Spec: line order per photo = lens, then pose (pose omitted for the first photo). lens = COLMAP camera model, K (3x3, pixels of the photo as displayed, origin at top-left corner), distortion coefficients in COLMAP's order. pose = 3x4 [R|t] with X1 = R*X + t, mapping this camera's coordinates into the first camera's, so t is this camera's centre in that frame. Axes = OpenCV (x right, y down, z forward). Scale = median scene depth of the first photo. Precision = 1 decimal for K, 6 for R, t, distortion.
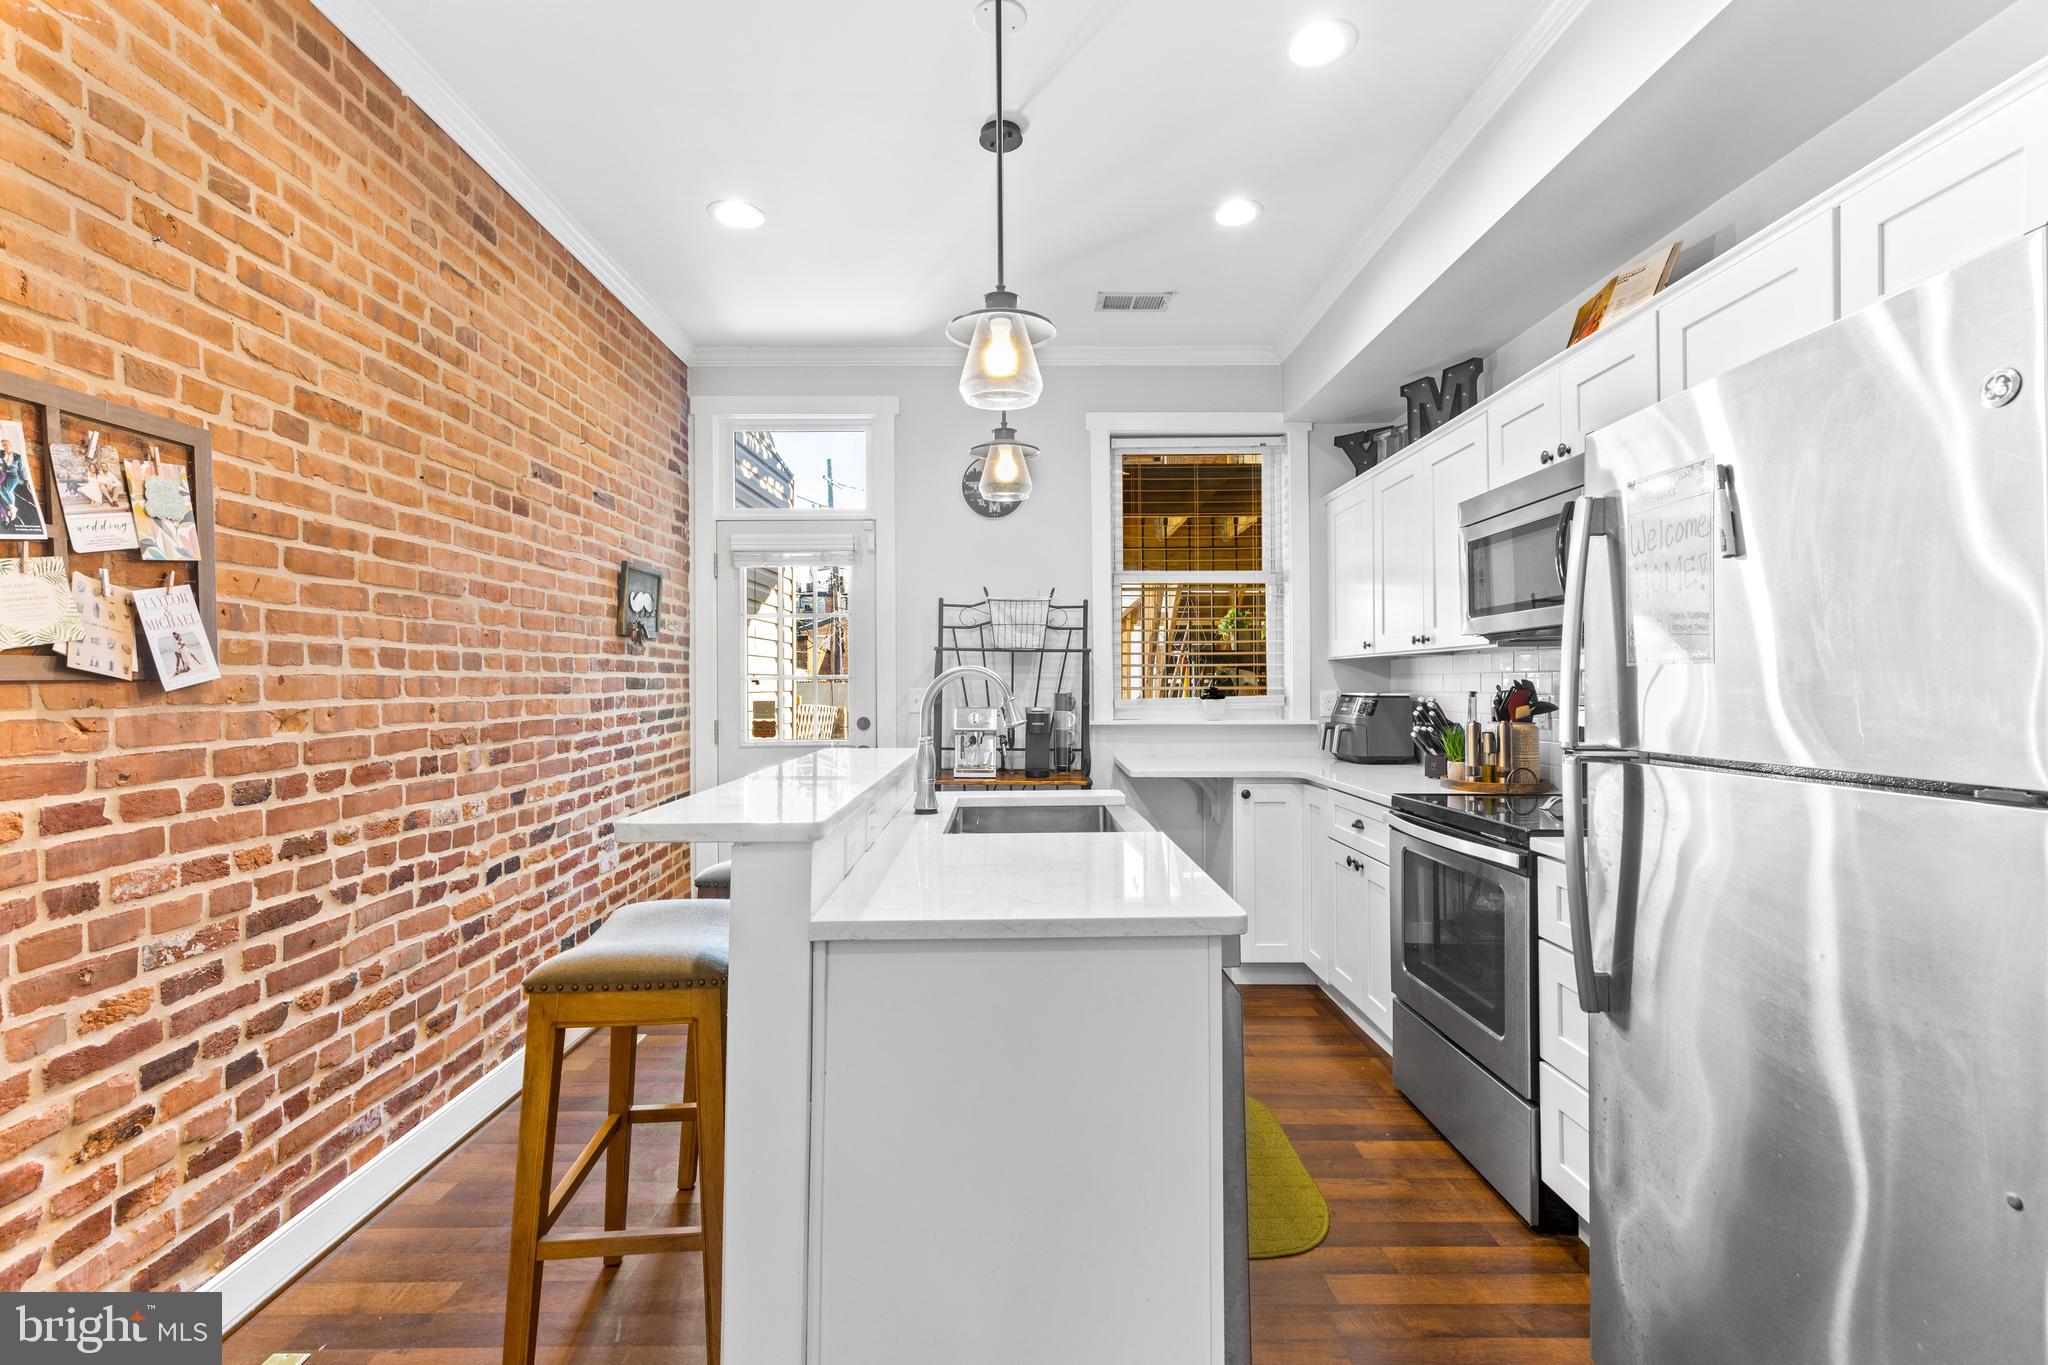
lens RADIAL K [[919.9, 0, 1026.9], [0, 919.9, 677.4], [0, 0, 1]] dist [0.009627, -0.002824]
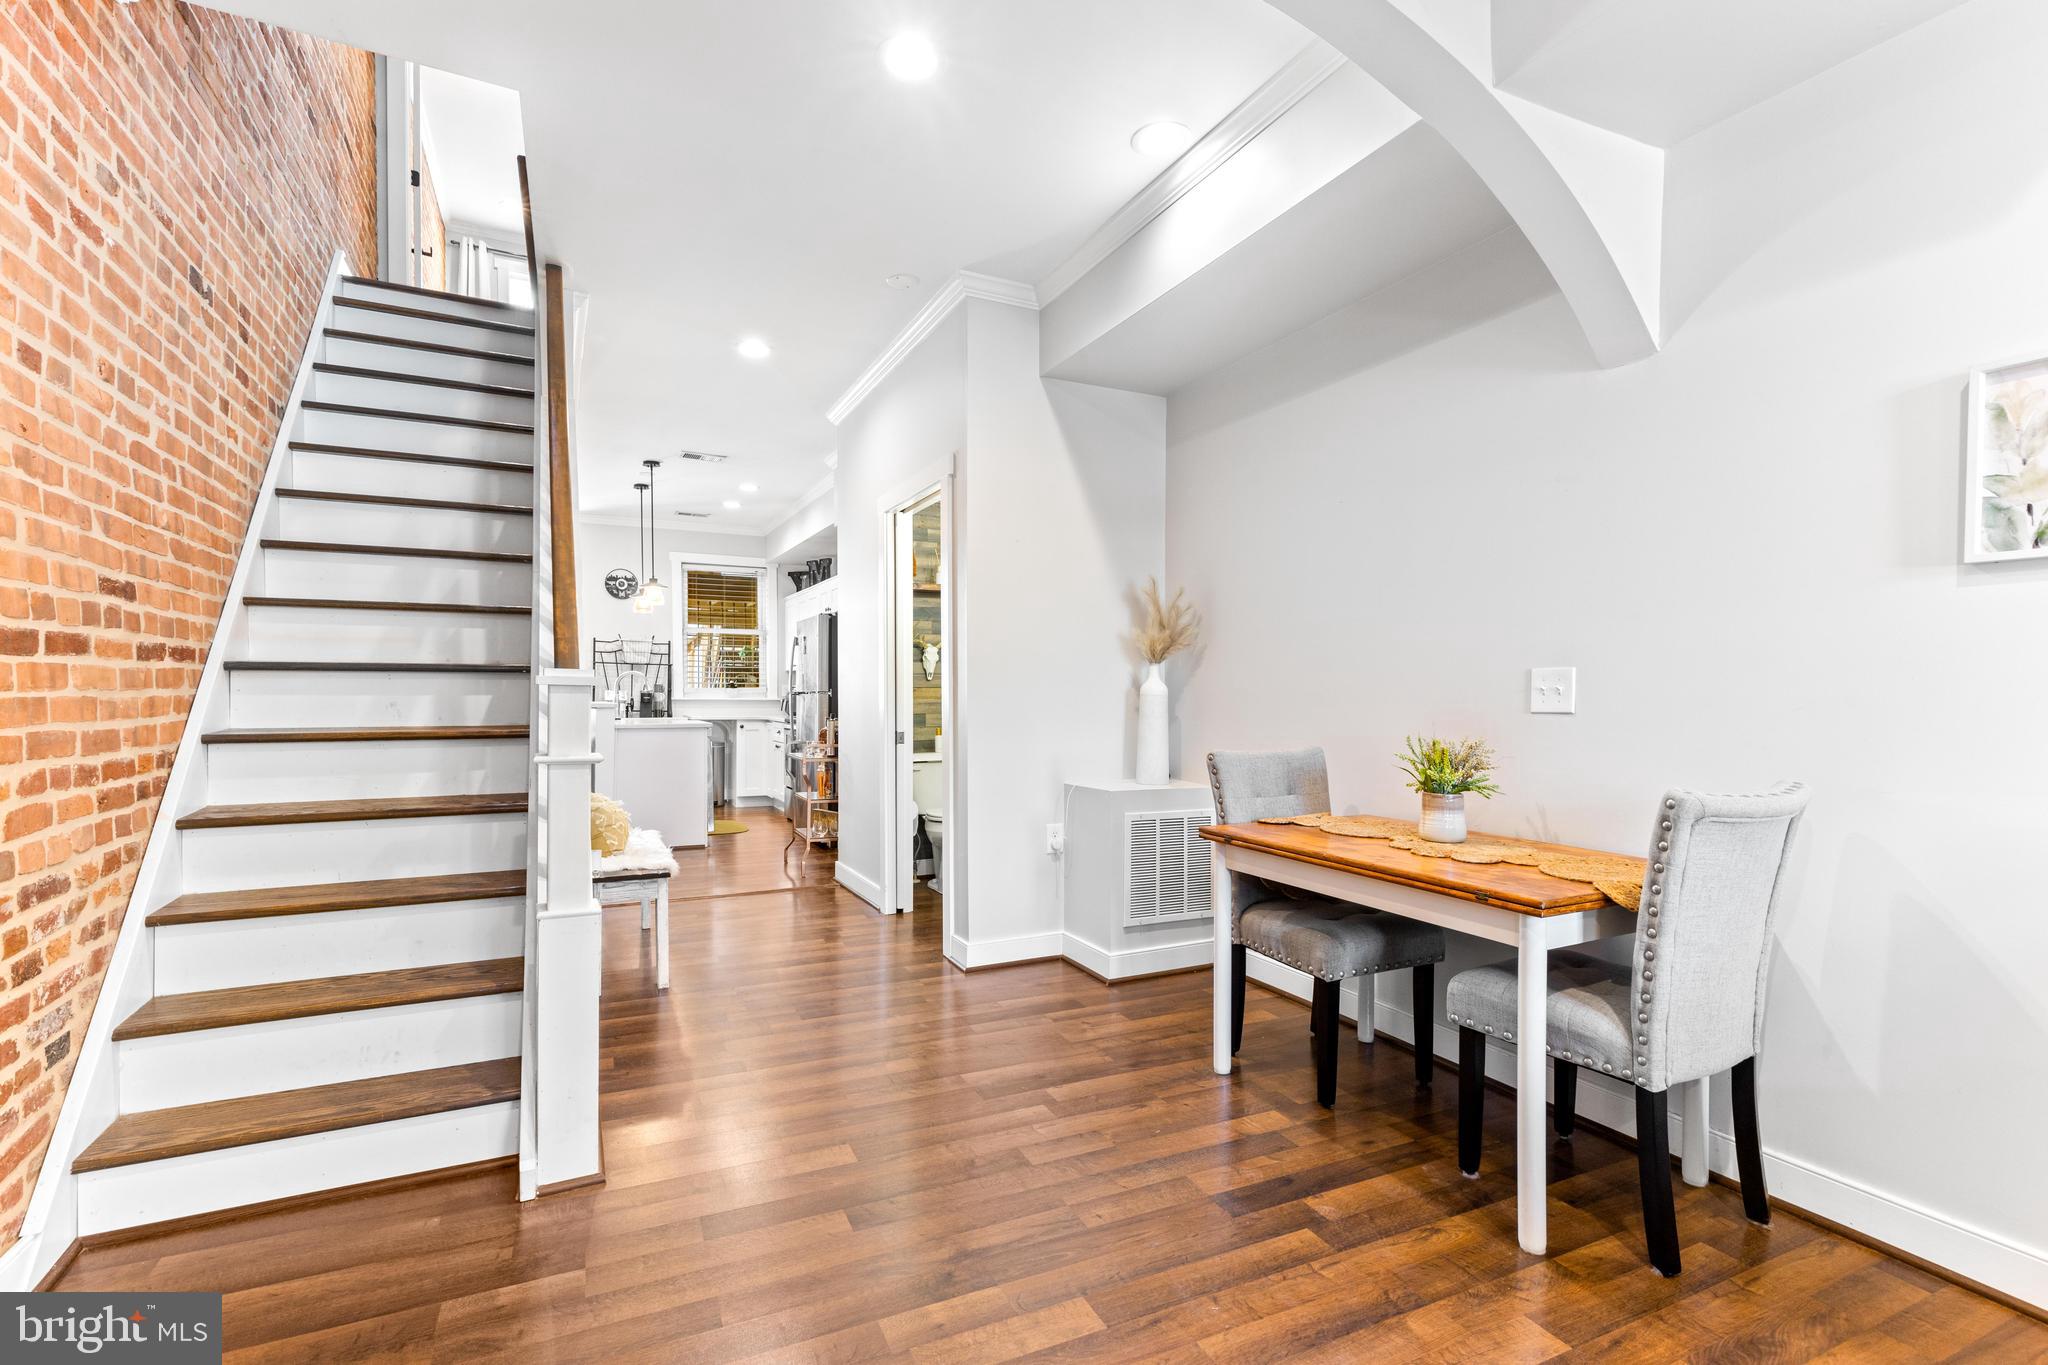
lens RADIAL K [[919.9, 0, 1033.4], [0, 919.9, 716.5], [0, 0, 1]] dist [0.009627, -0.002824]
pose [[0.897744, -0.002539, 0.440511, -0.146164], [-0.011643, 0.999497, 0.029489, 0.022750], [-0.440364, -0.031603, 0.897263, -1.580551]]
